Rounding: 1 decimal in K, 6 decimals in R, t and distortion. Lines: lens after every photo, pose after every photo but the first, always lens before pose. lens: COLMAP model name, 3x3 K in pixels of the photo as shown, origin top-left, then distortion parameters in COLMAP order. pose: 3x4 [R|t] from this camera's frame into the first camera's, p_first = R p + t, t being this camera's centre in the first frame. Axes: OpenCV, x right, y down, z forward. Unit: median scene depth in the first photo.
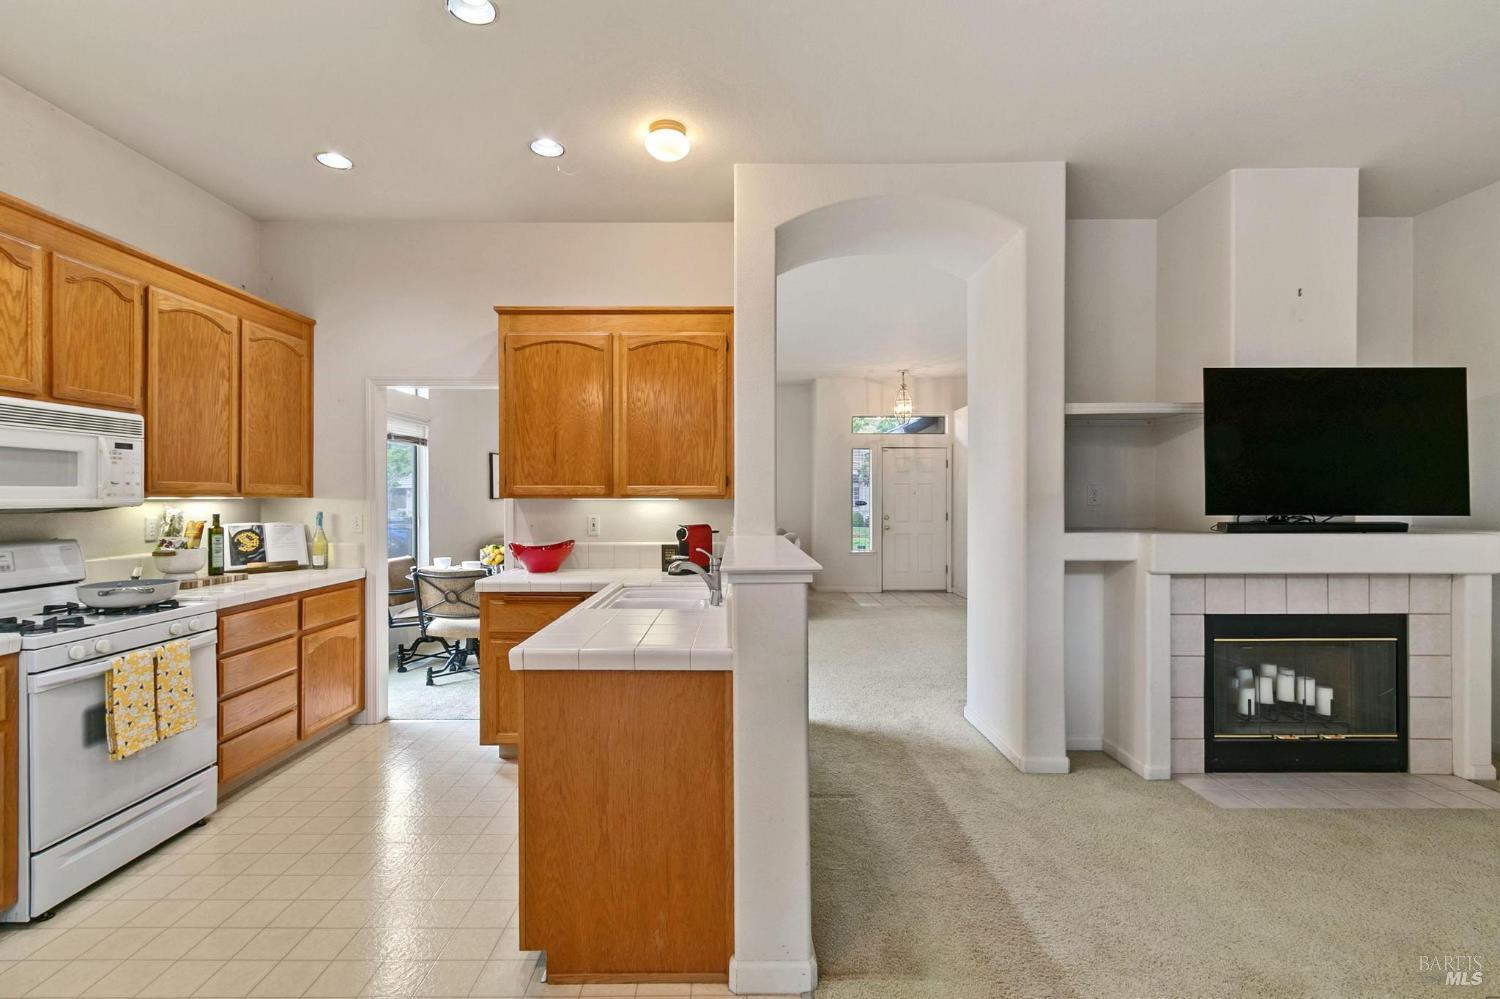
lens RADIAL K [[686.1, 0, 800.7], [0, 686.1, 497.0], [0, 0, 1]] dist [0.008817, -0.002110]
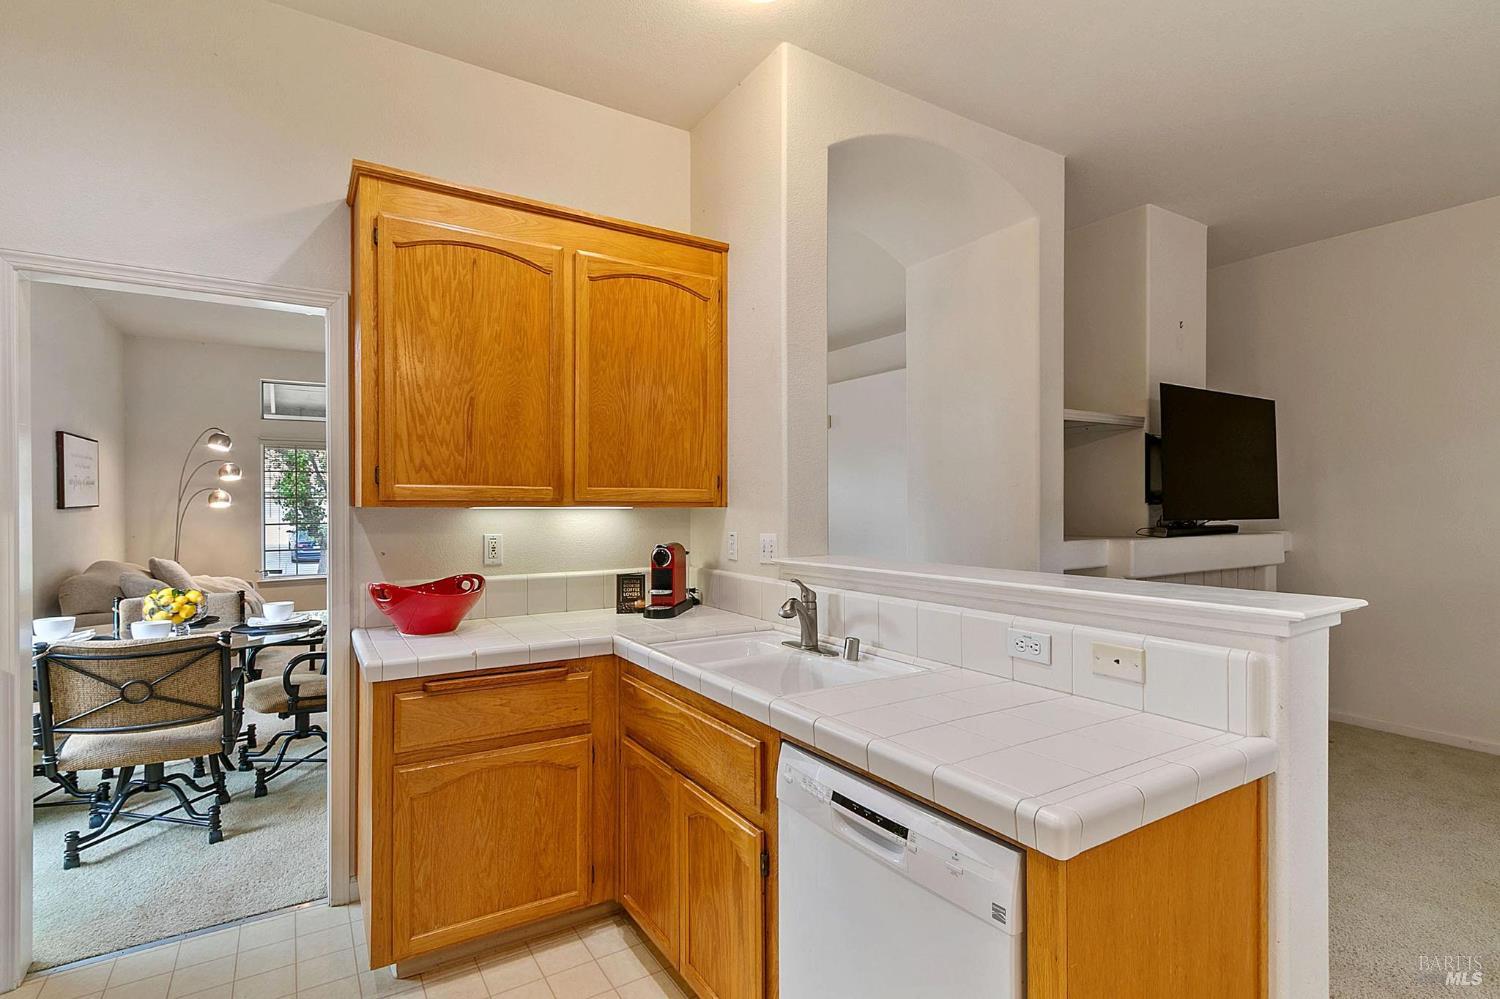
lens RADIAL K [[686.1, 0, 757.9], [0, 686.1, 502.6], [0, 0, 1]] dist [0.008817, -0.002110]
pose [[0.863750, 0.000693, 0.503920, -0.490503], [-0.000037, 0.999999, -0.001313, -0.001464], [-0.503921, 0.001115, 0.863749, 0.397250]]
